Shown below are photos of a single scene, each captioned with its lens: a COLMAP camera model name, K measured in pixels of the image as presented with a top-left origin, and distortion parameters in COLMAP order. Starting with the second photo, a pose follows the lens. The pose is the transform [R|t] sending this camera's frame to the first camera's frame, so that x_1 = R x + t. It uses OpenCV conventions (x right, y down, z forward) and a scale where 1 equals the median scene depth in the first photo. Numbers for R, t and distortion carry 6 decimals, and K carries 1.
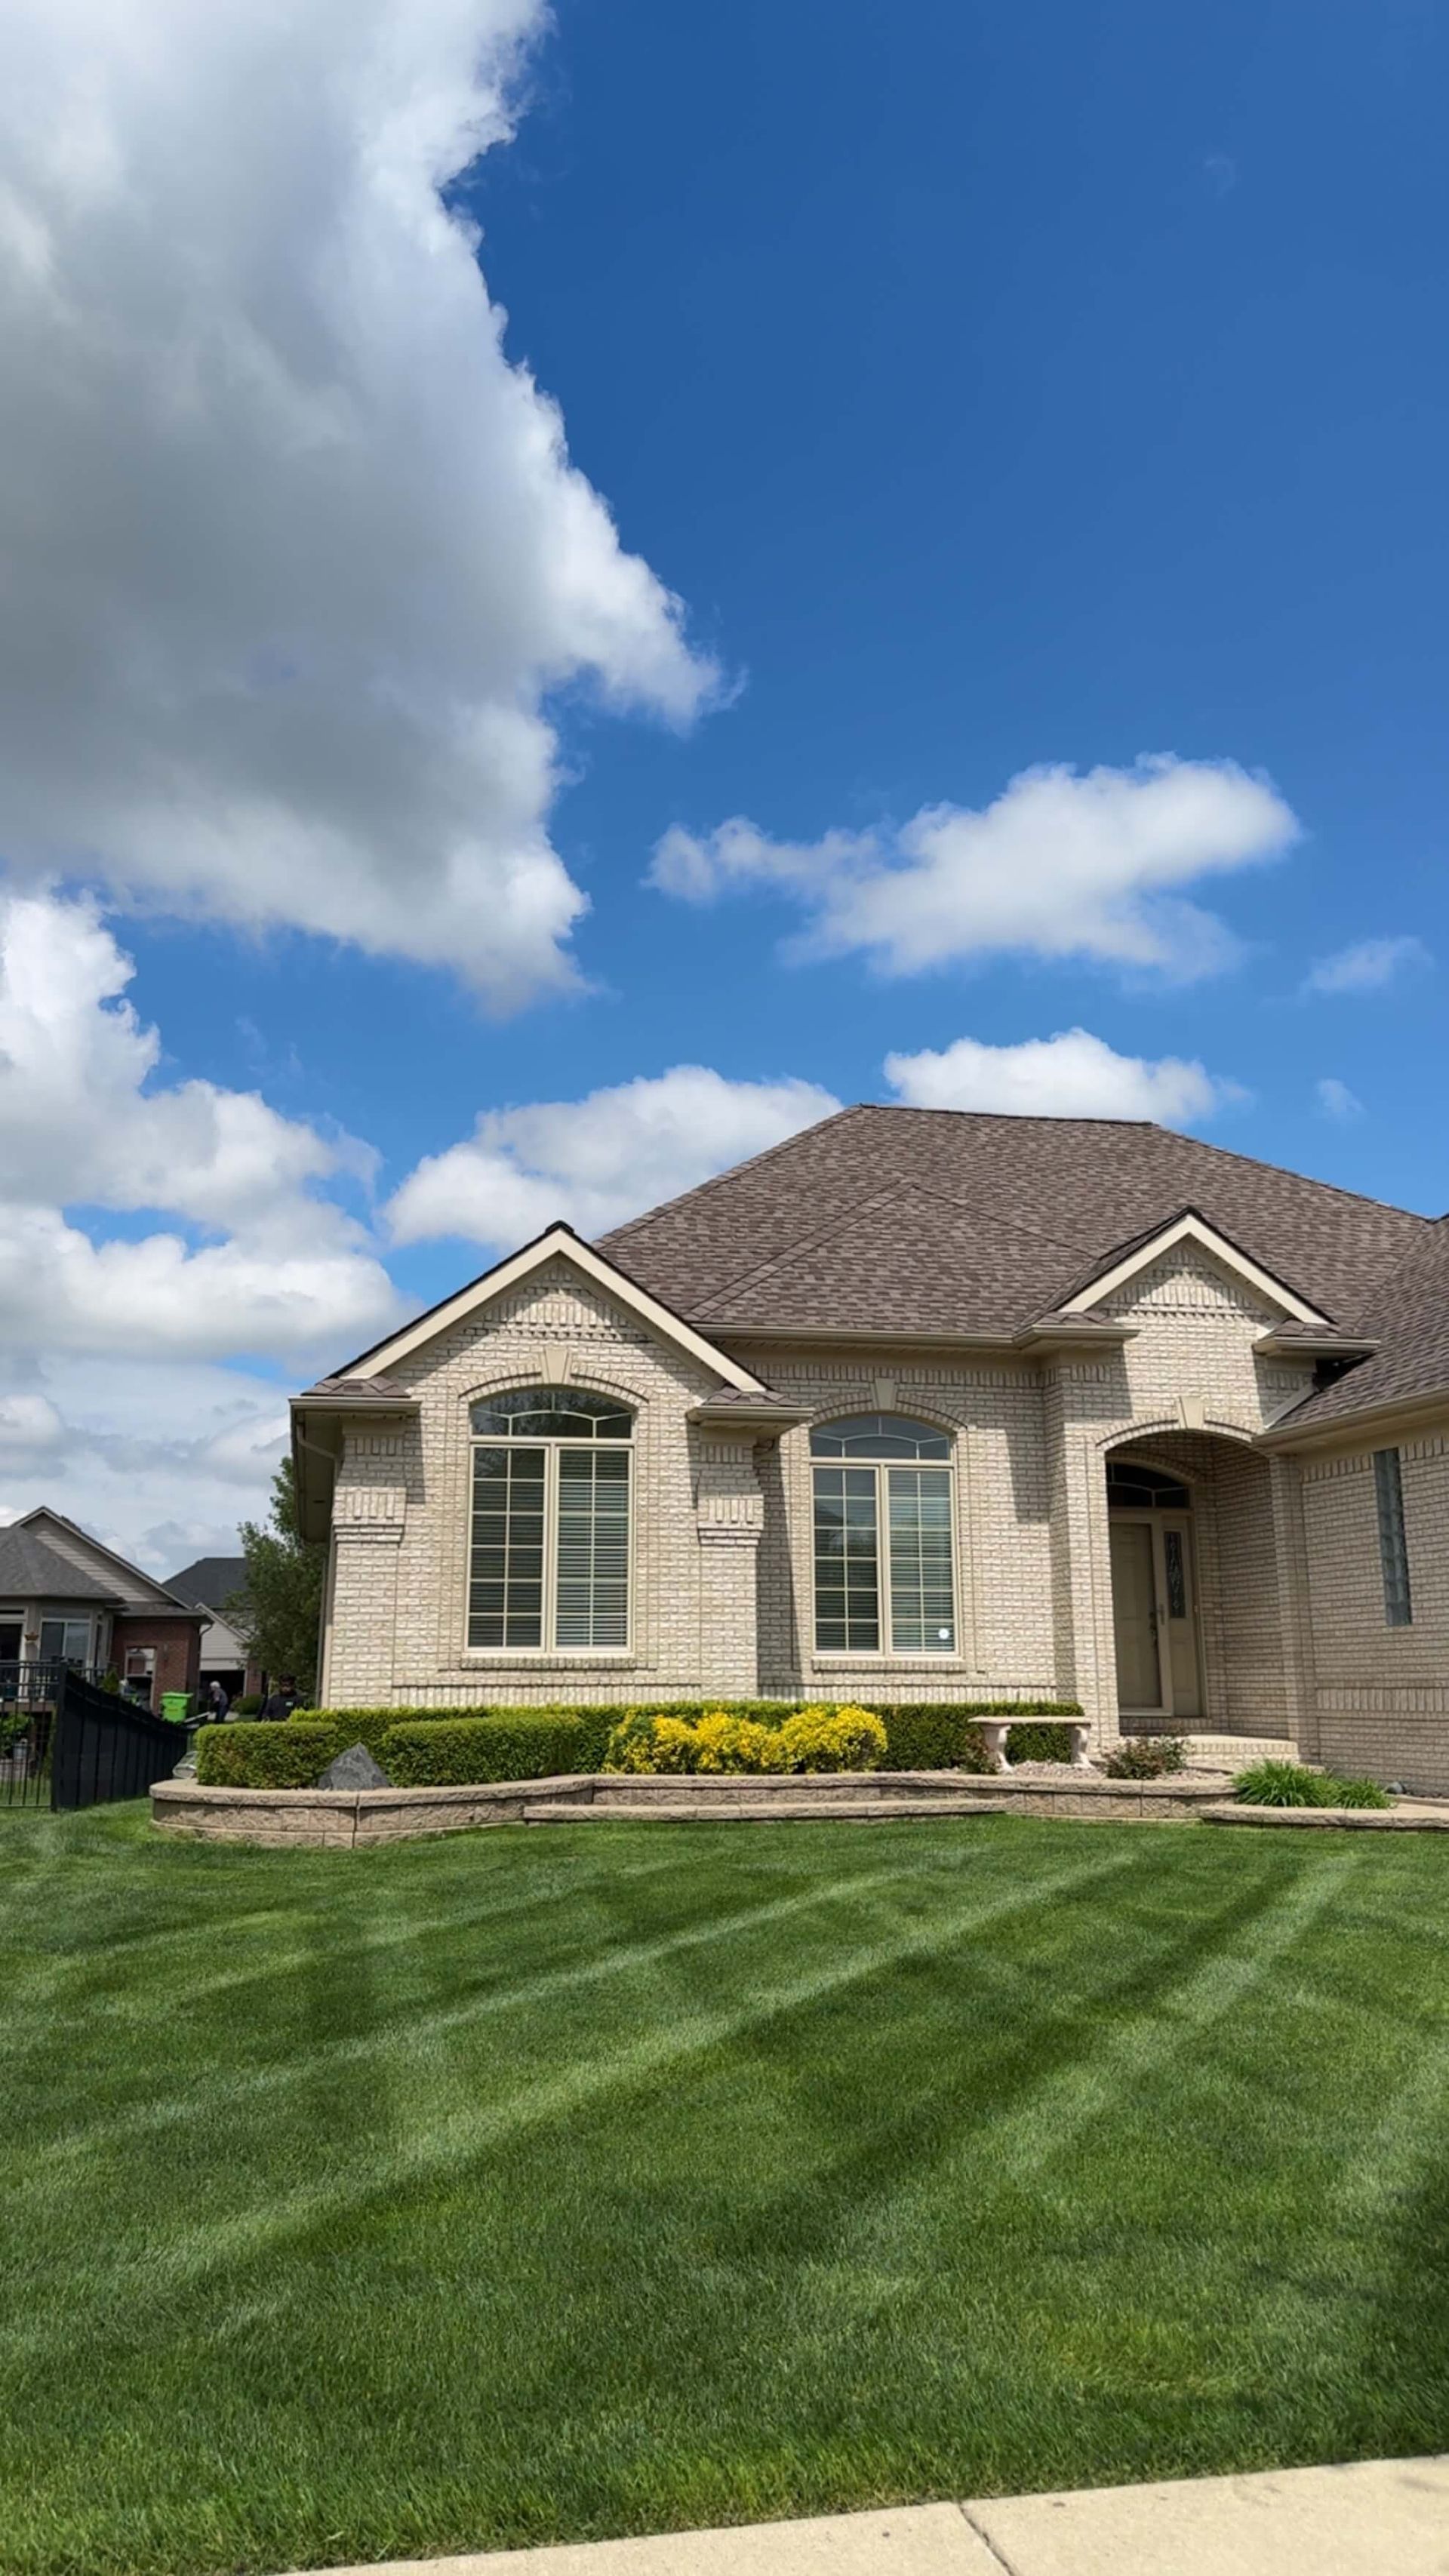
lens RADIAL K [[1912.2, 0, 718.4], [0, 1912.2, 1282.8], [0, 0, 1]] dist [0.183769, -0.358182]
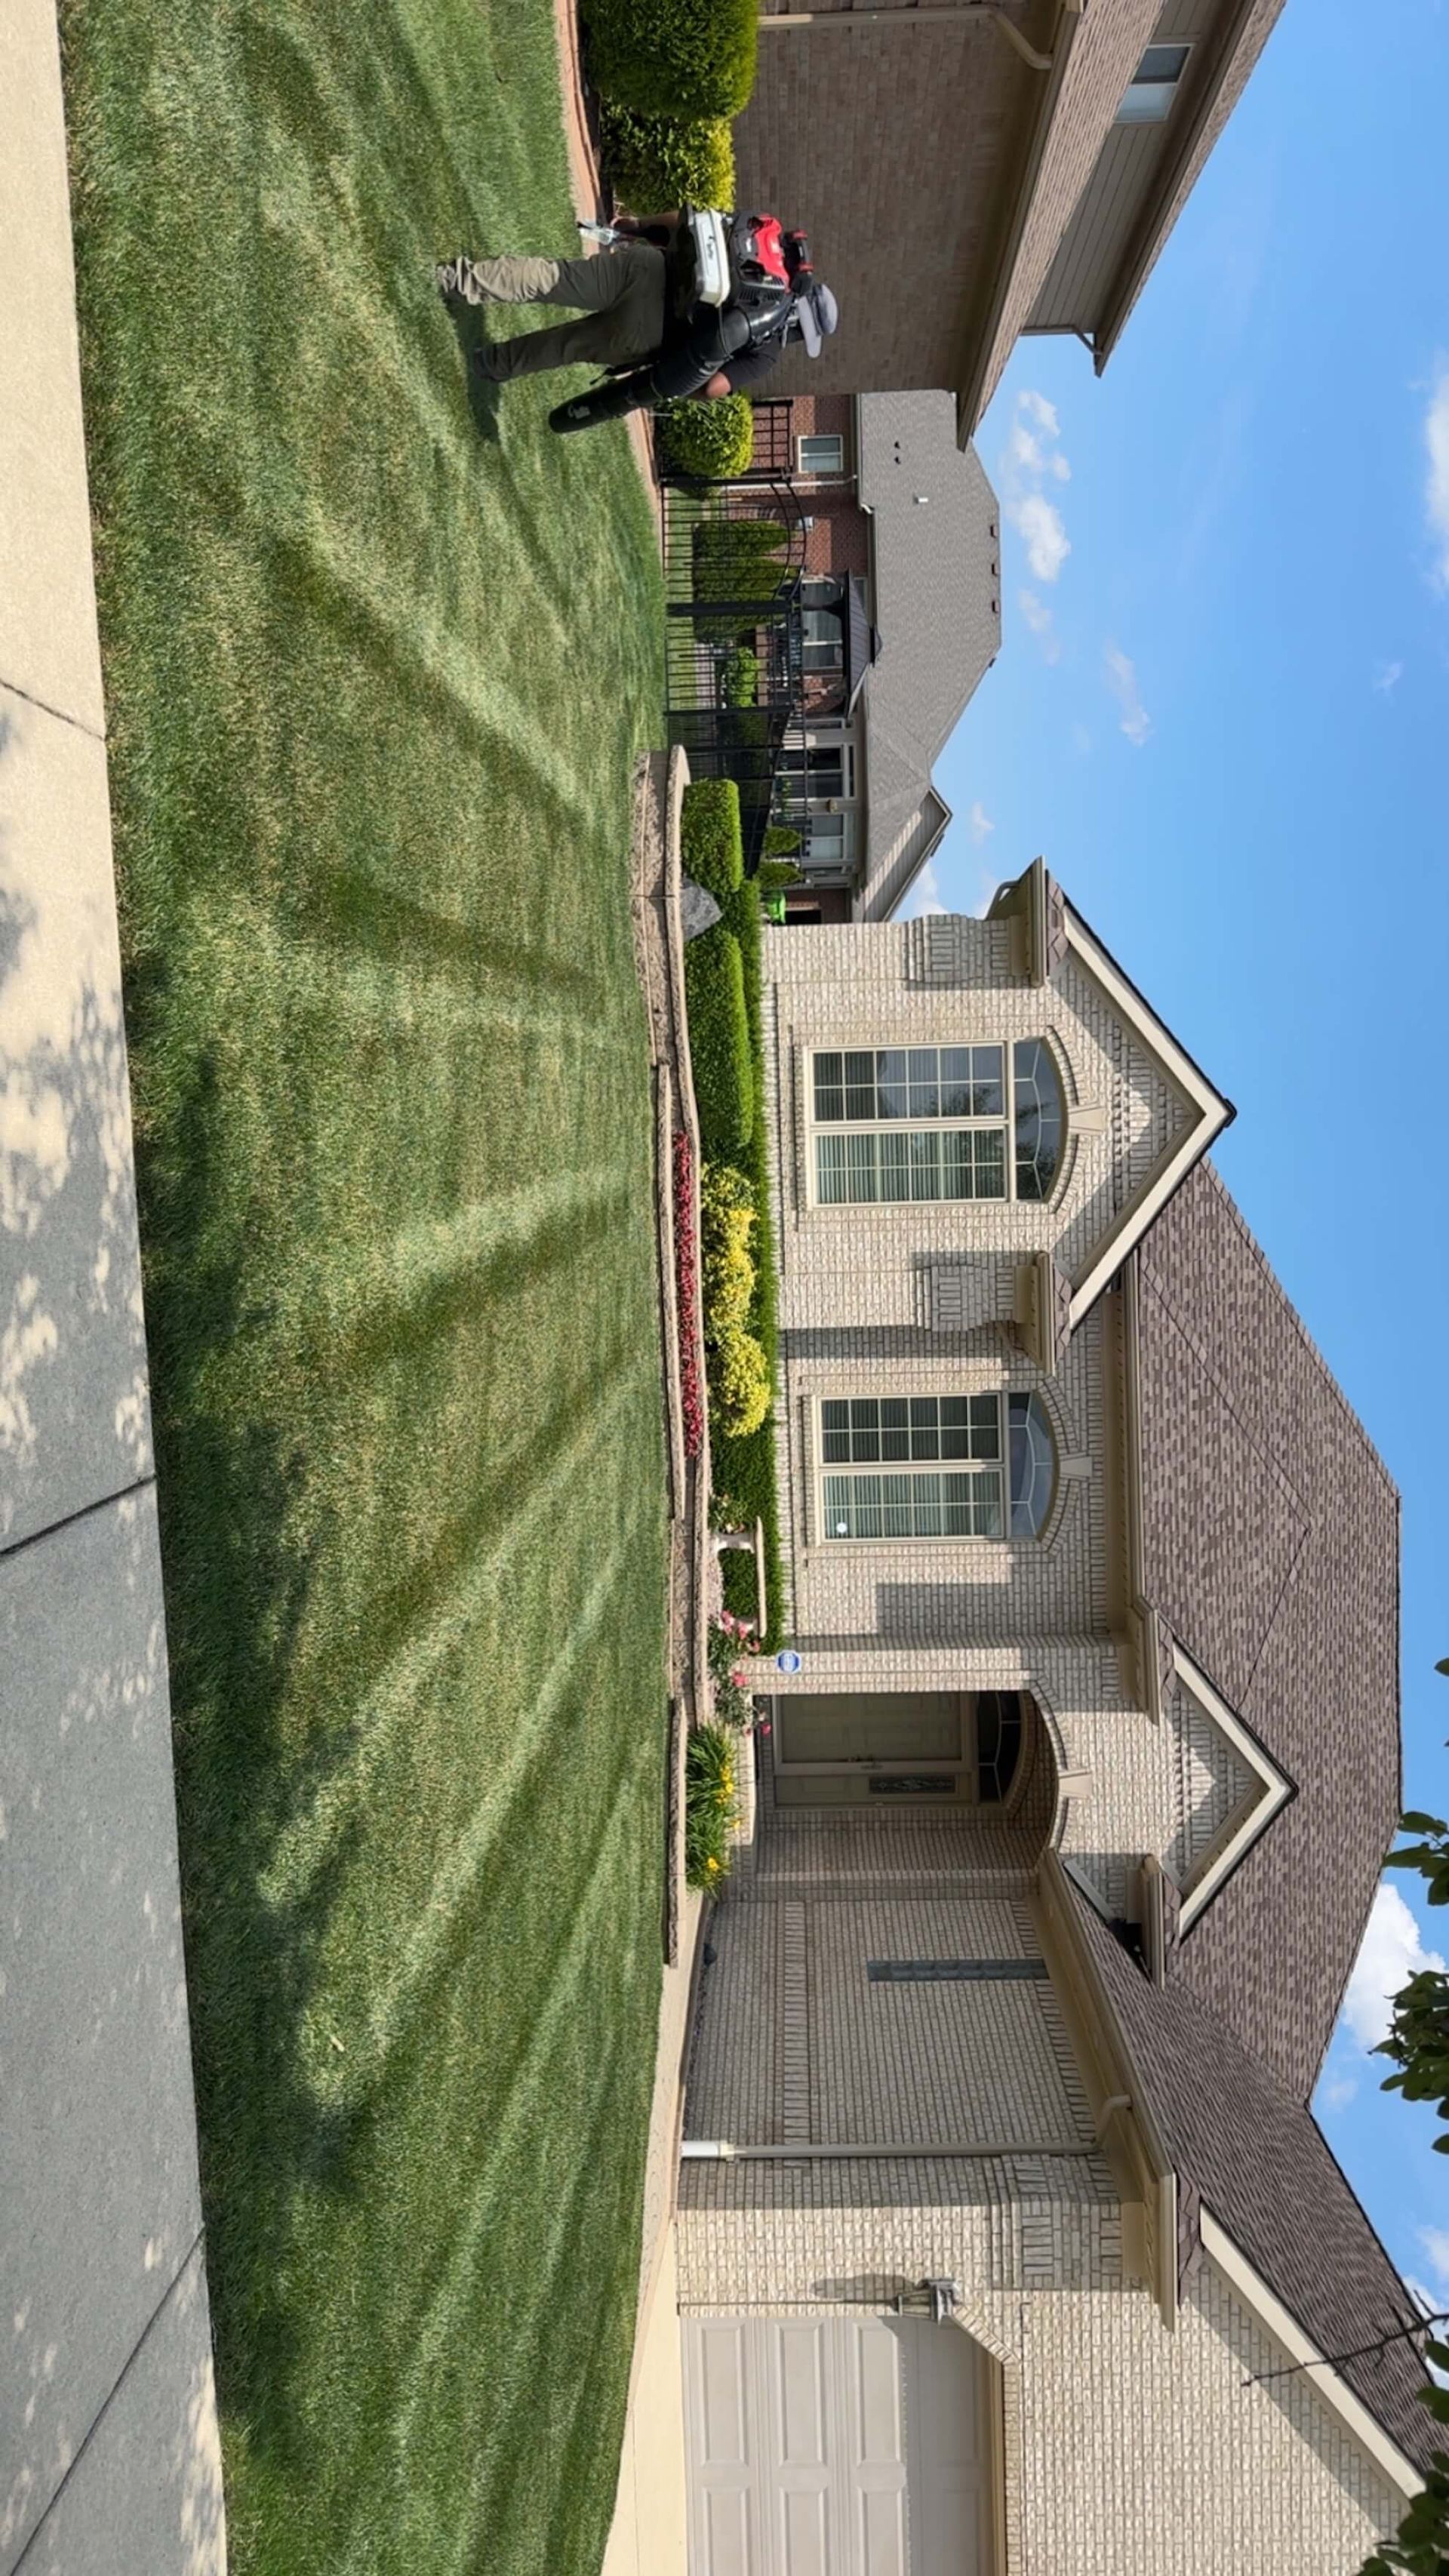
lens RADIAL K [[1912.2, 0, 718.4], [0, 1912.2, 1282.8], [0, 0, 1]] dist [0.183769, -0.358182]
pose [[0.023969, 0.991385, -0.128767, 0.127278], [-0.968401, 0.055009, 0.243258, -0.011466], [0.248246, 0.118867, 0.961376, -0.018089]]
